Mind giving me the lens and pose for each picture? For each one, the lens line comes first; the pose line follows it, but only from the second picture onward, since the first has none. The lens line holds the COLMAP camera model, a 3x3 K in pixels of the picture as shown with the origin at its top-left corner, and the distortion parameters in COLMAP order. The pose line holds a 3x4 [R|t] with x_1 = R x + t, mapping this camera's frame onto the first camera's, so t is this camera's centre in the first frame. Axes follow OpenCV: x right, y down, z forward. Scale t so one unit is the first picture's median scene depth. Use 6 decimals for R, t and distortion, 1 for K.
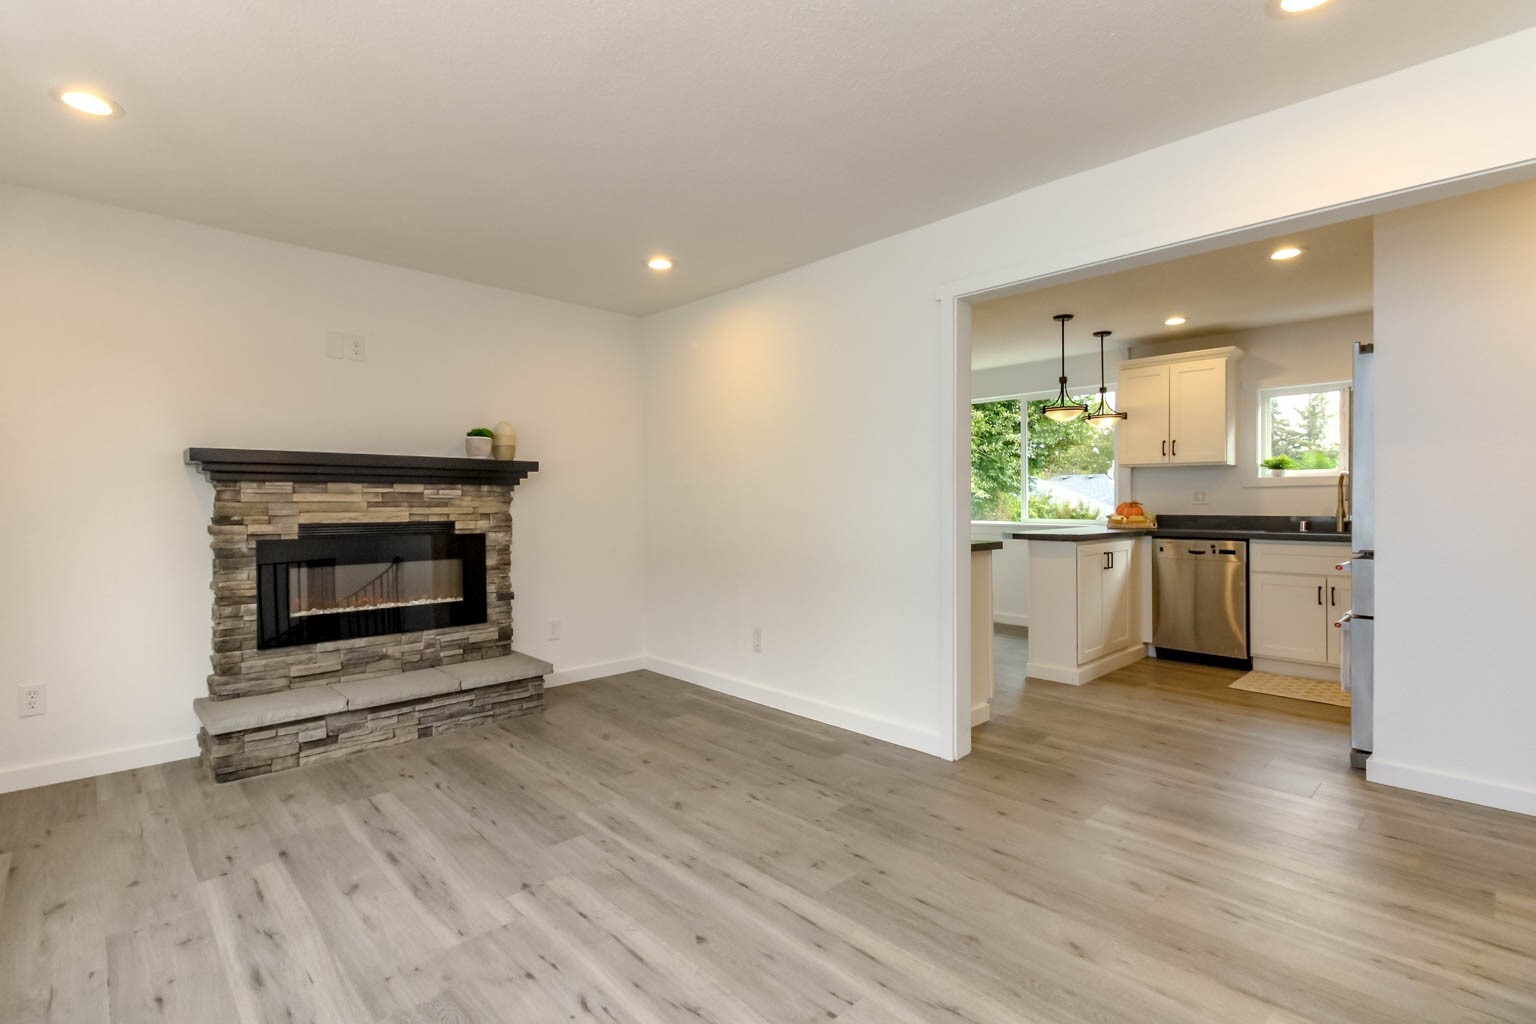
lens RADIAL K [[703.6, 0, 739.0], [0, 703.6, 511.5], [0, 0, 1]] dist [0.002276, -0.000058]
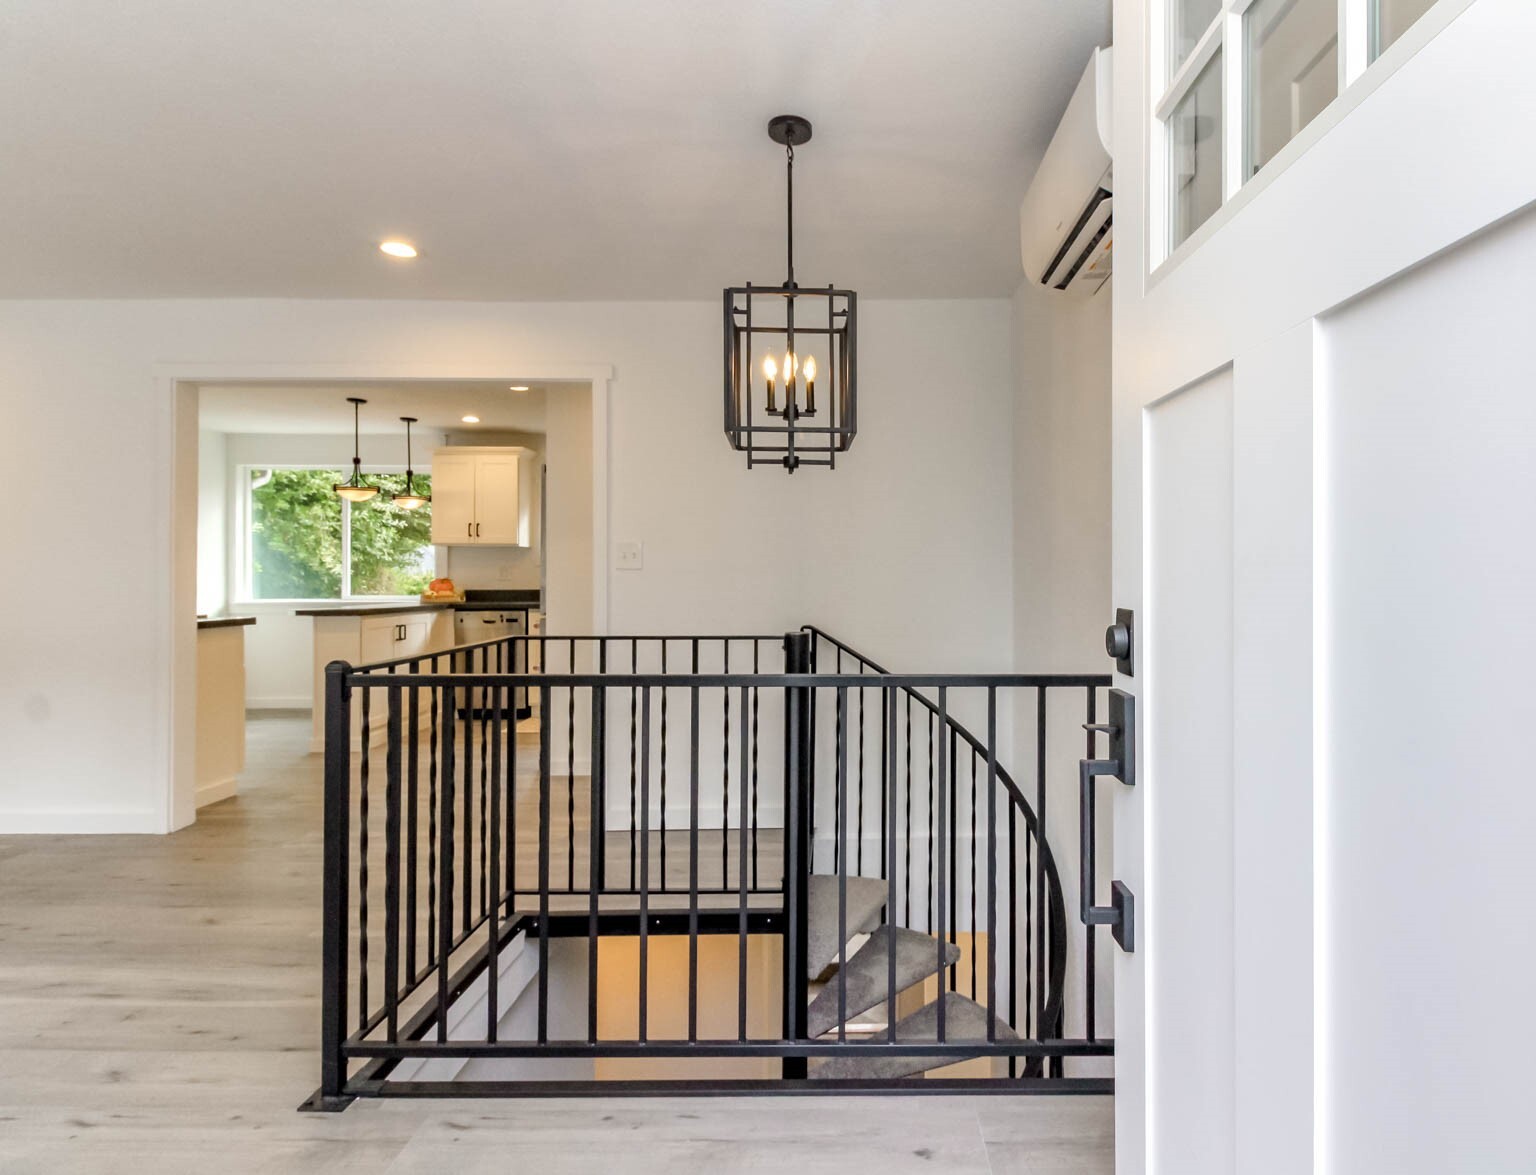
lens RADIAL K [[754.0, 0, 767.8], [0, 754.0, 573.4], [0, 0, 1]] dist [-0.001749, -0.006404]
pose [[0.663729, 0.002948, 0.747968, 0.056648], [0.012216, 0.999816, -0.014781, 0.004831], [-0.747874, 0.018948, 0.663571, -0.315434]]
